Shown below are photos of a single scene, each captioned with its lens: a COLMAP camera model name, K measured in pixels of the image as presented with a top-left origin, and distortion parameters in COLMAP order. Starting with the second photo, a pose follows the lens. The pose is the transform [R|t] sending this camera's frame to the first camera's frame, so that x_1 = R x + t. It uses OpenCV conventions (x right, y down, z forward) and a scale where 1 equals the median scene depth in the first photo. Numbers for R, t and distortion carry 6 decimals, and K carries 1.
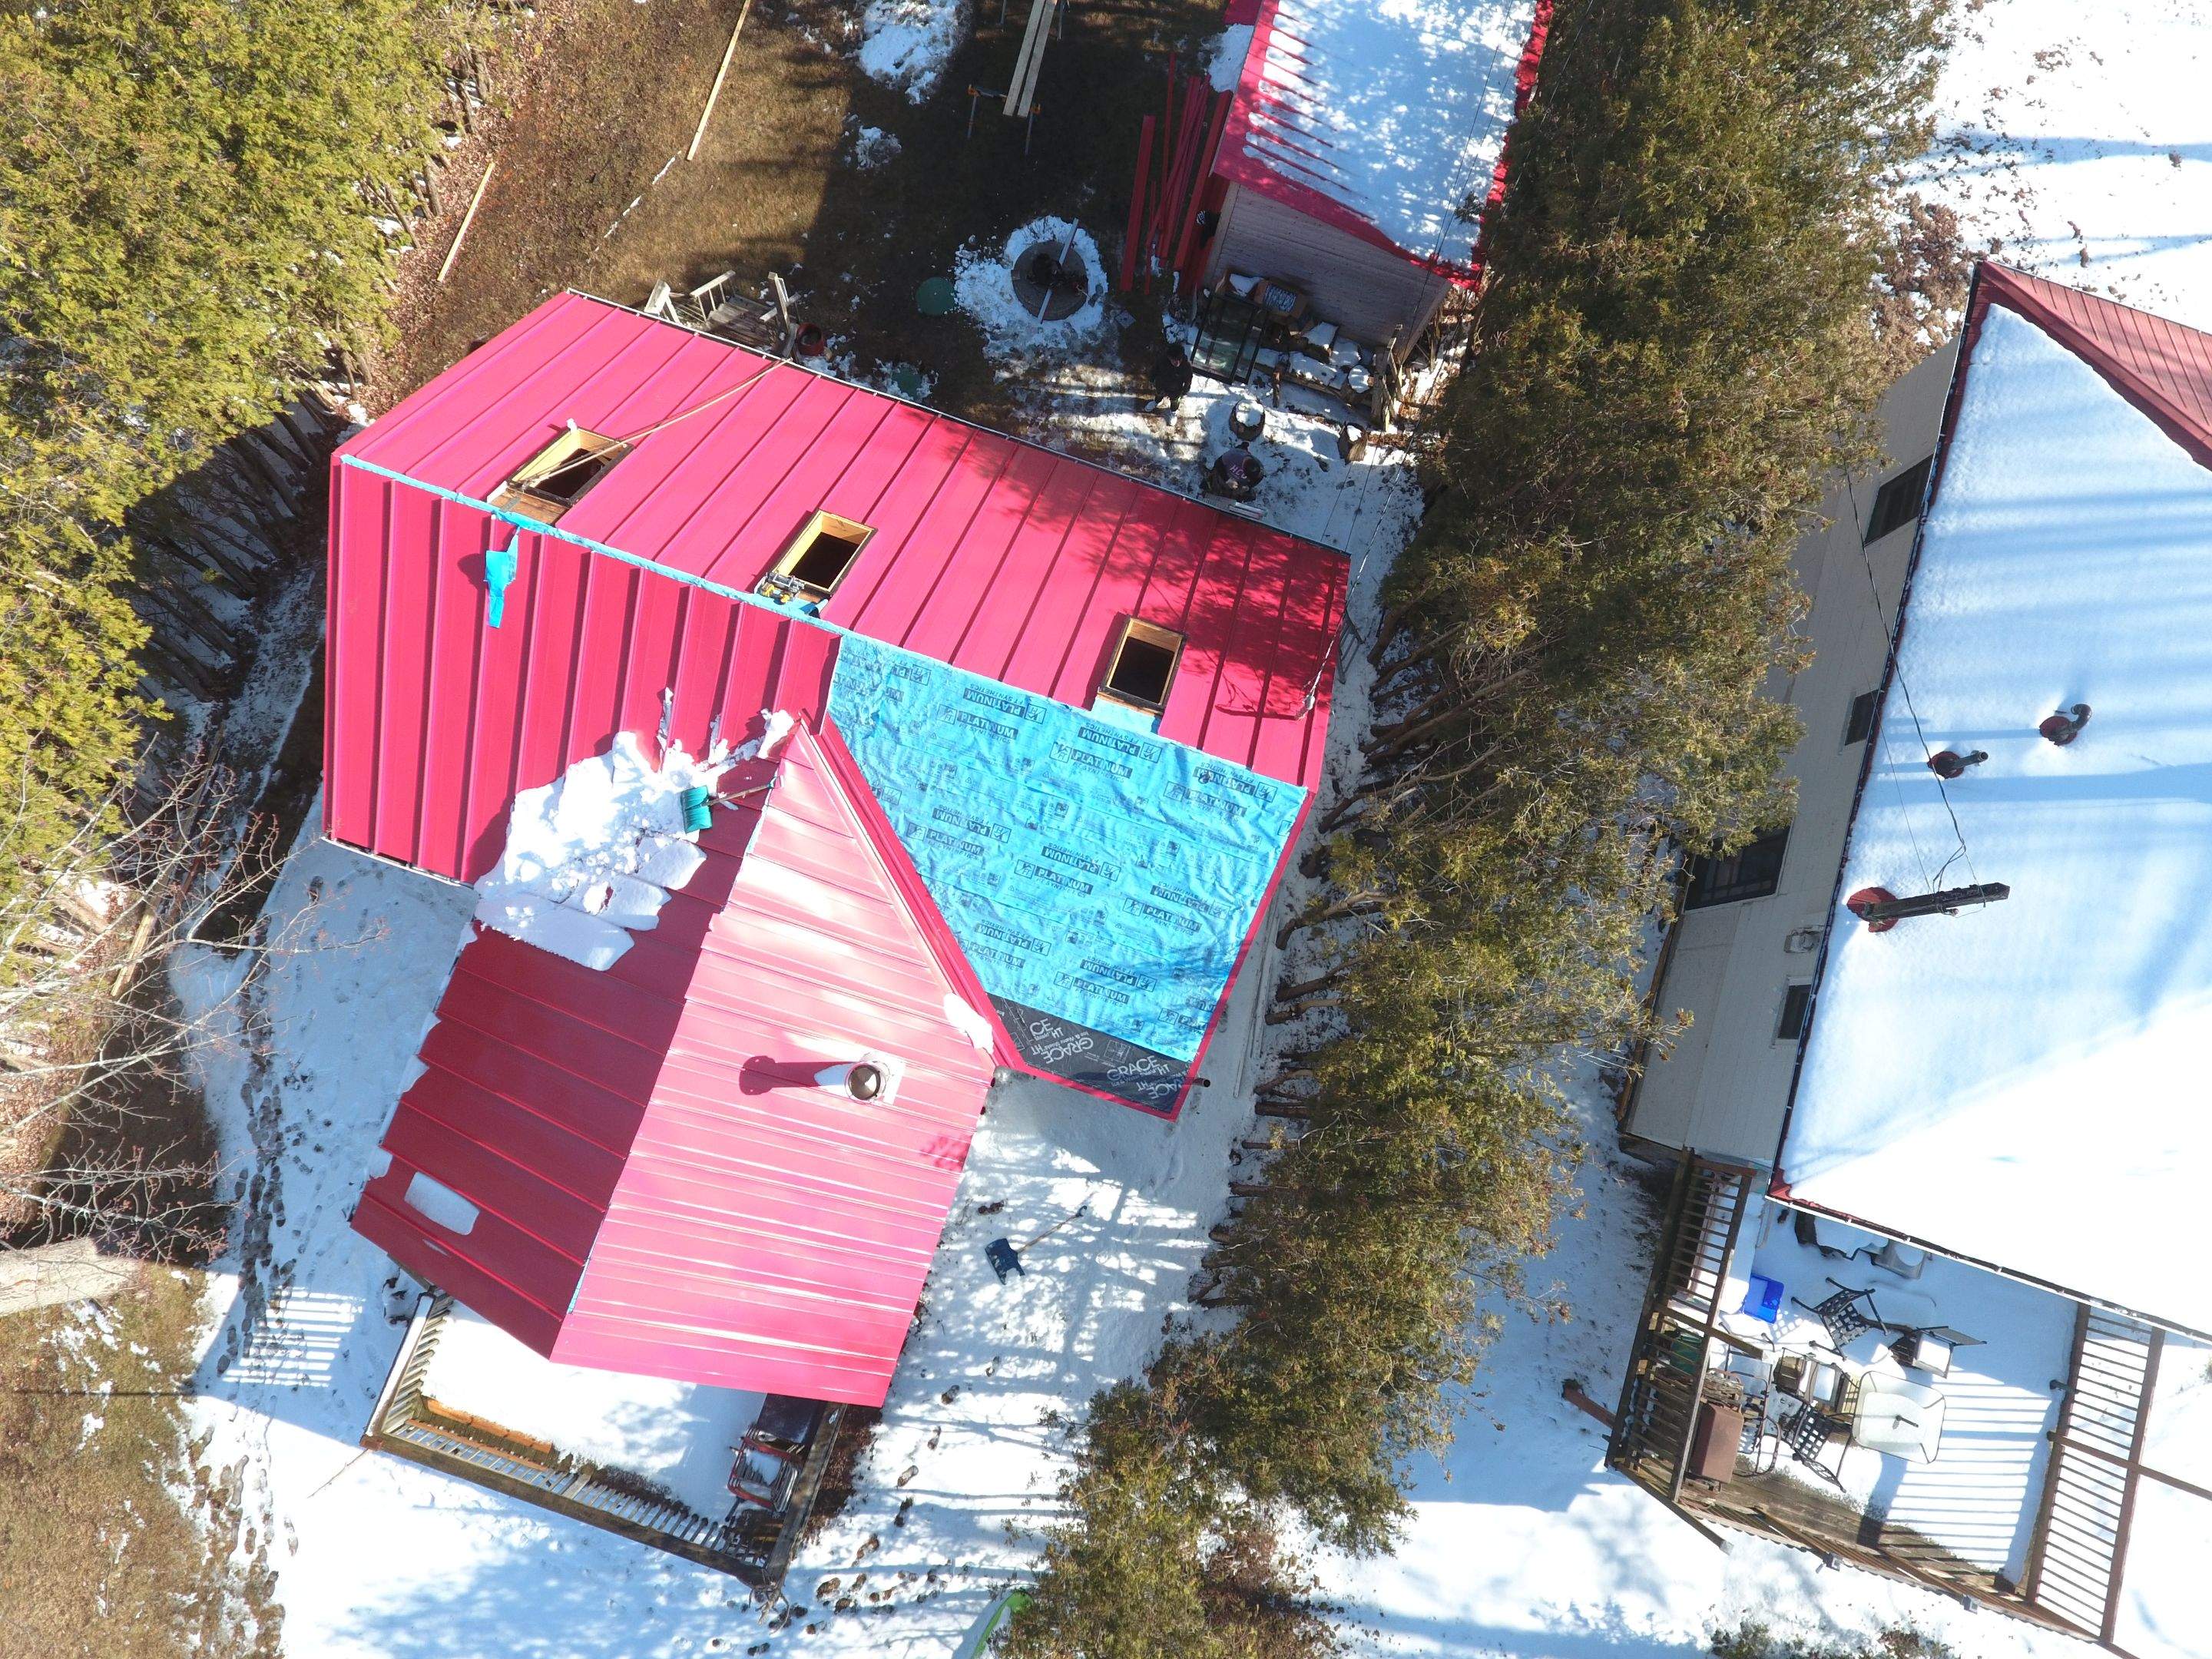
lens RADIAL K [[1818.2, 0, 1104.6], [0, 1818.2, 829.6], [0, 0, 1]] dist [-0.002079, -0.005892]
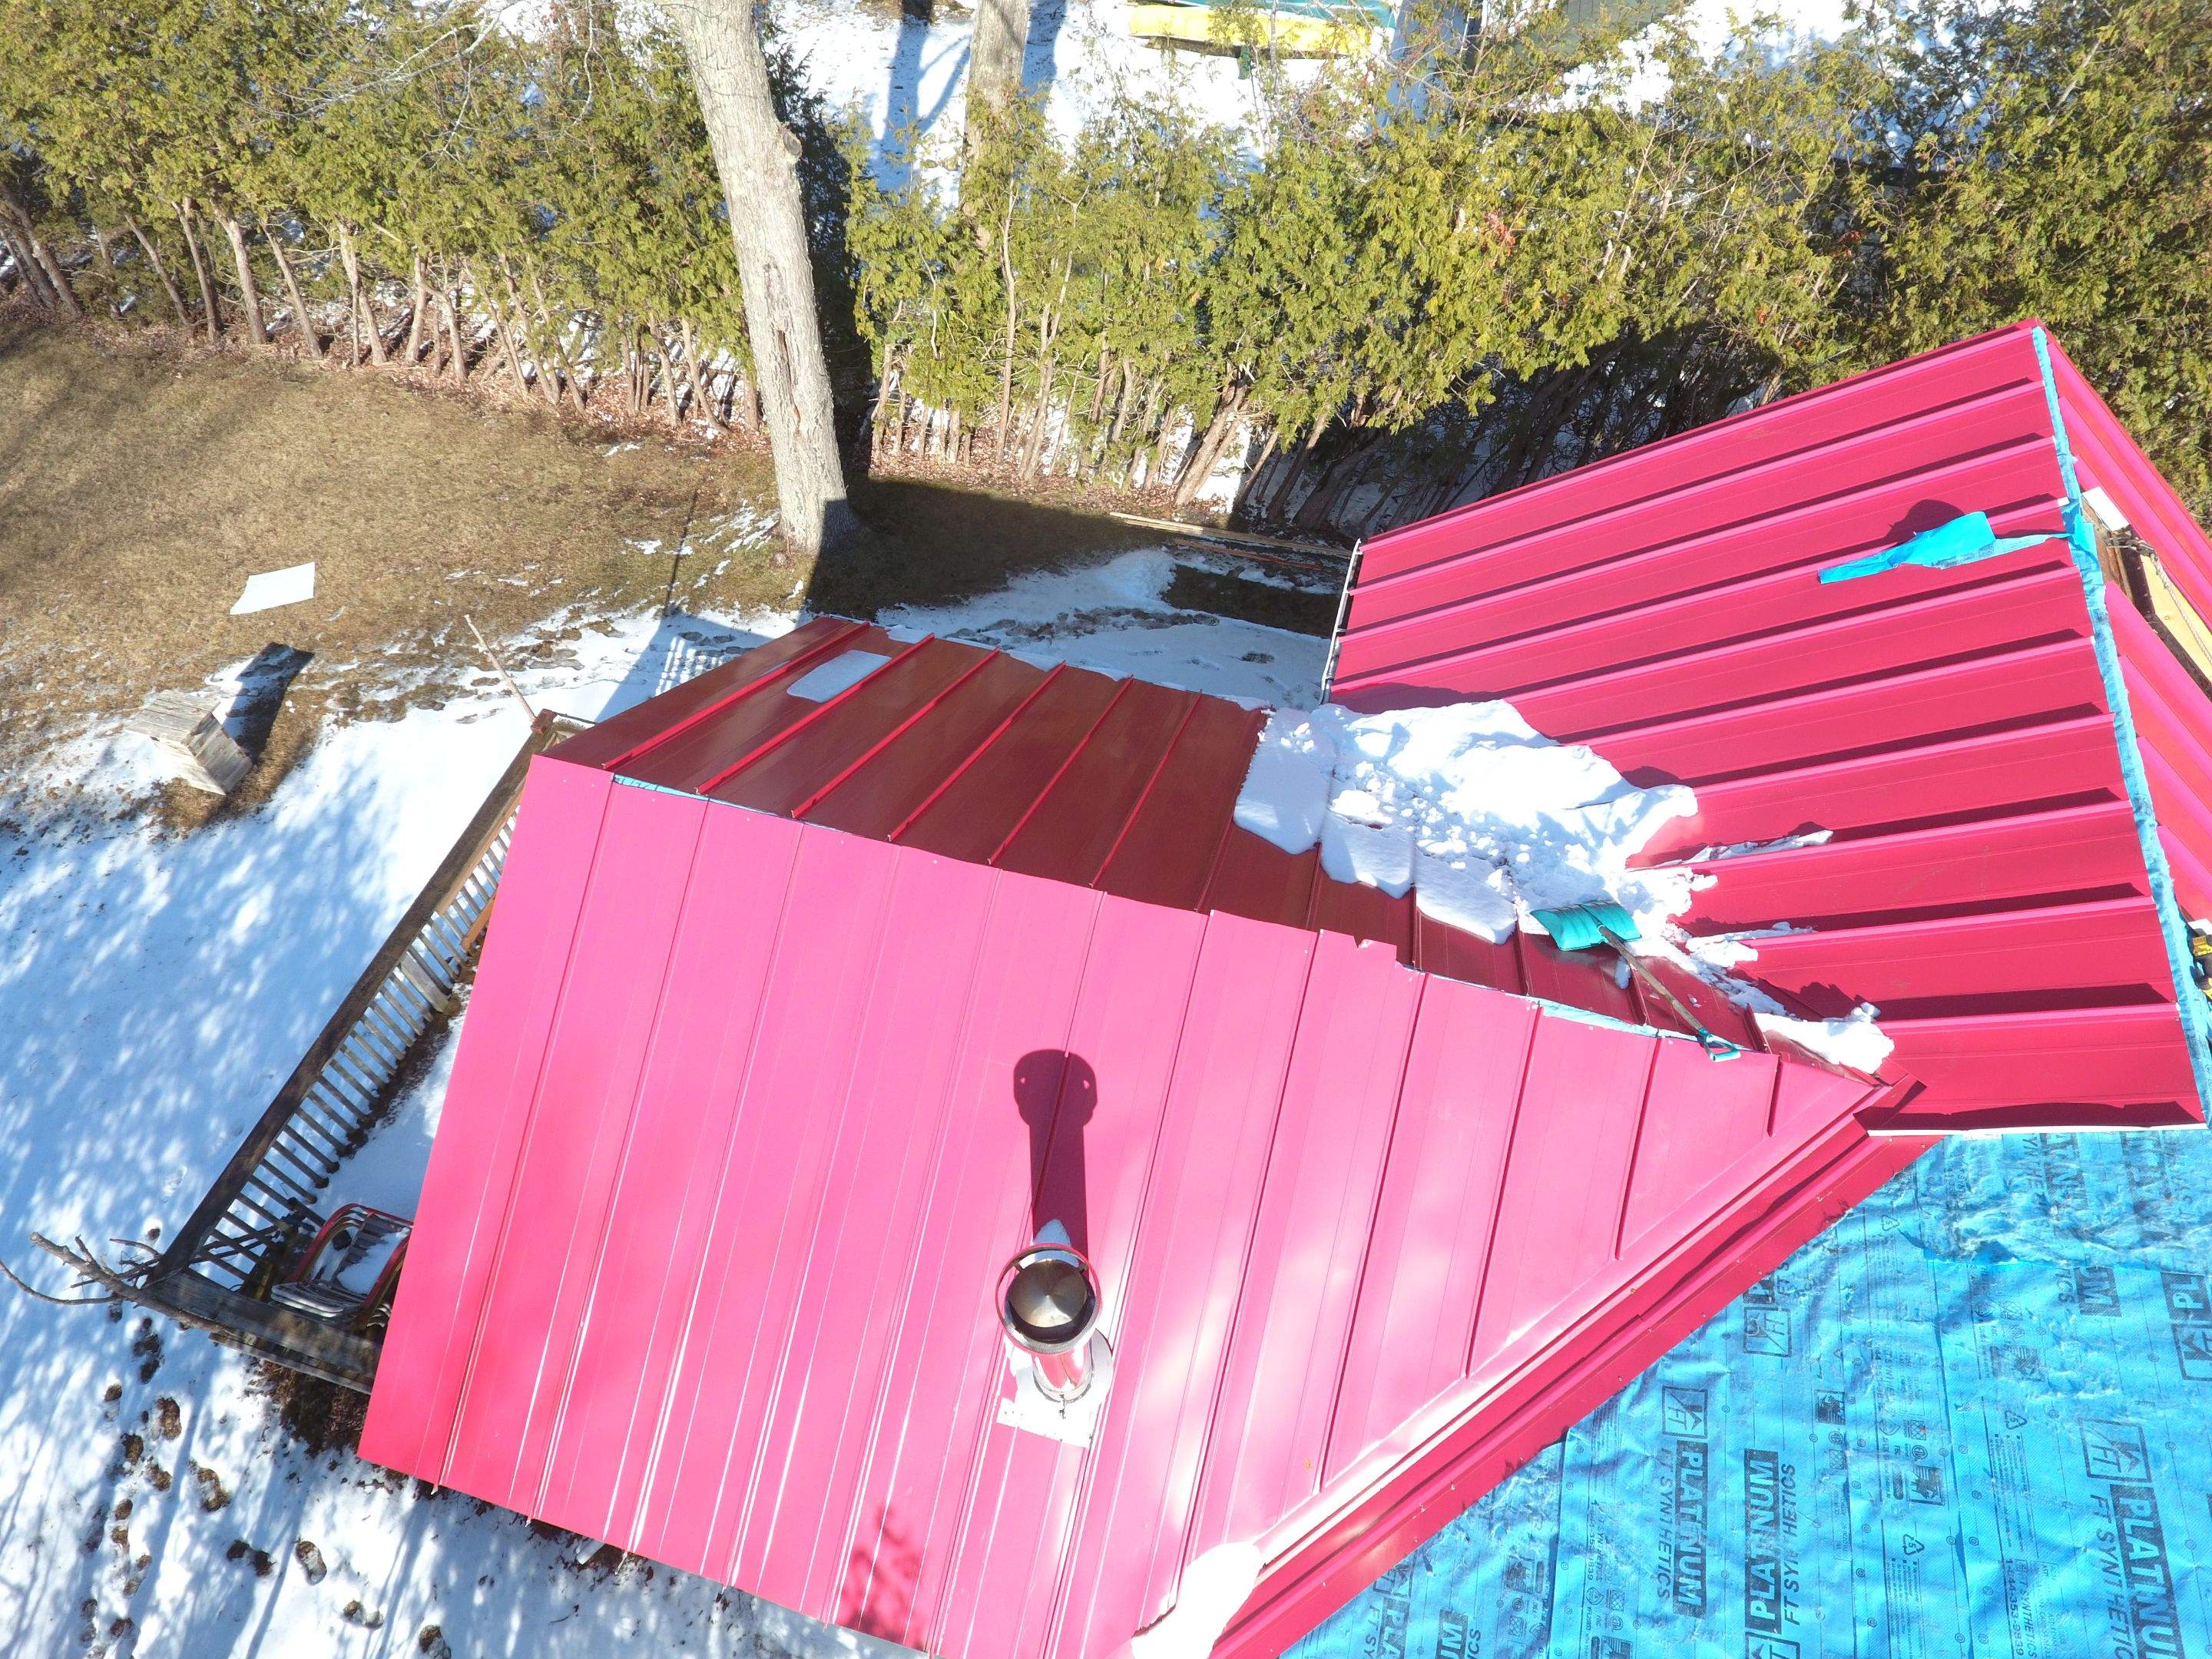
lens RADIAL K [[1229.1, 0, 1093.9], [0, 1229.1, 828.1], [0, 0, 1]] dist [-0.007153, 0.000472]
pose [[0.053415, 0.772365, -0.632929, -0.035417], [-0.995195, 0.093260, 0.029817, 0.095705], [0.082057, 0.628295, 0.773636, 0.622216]]
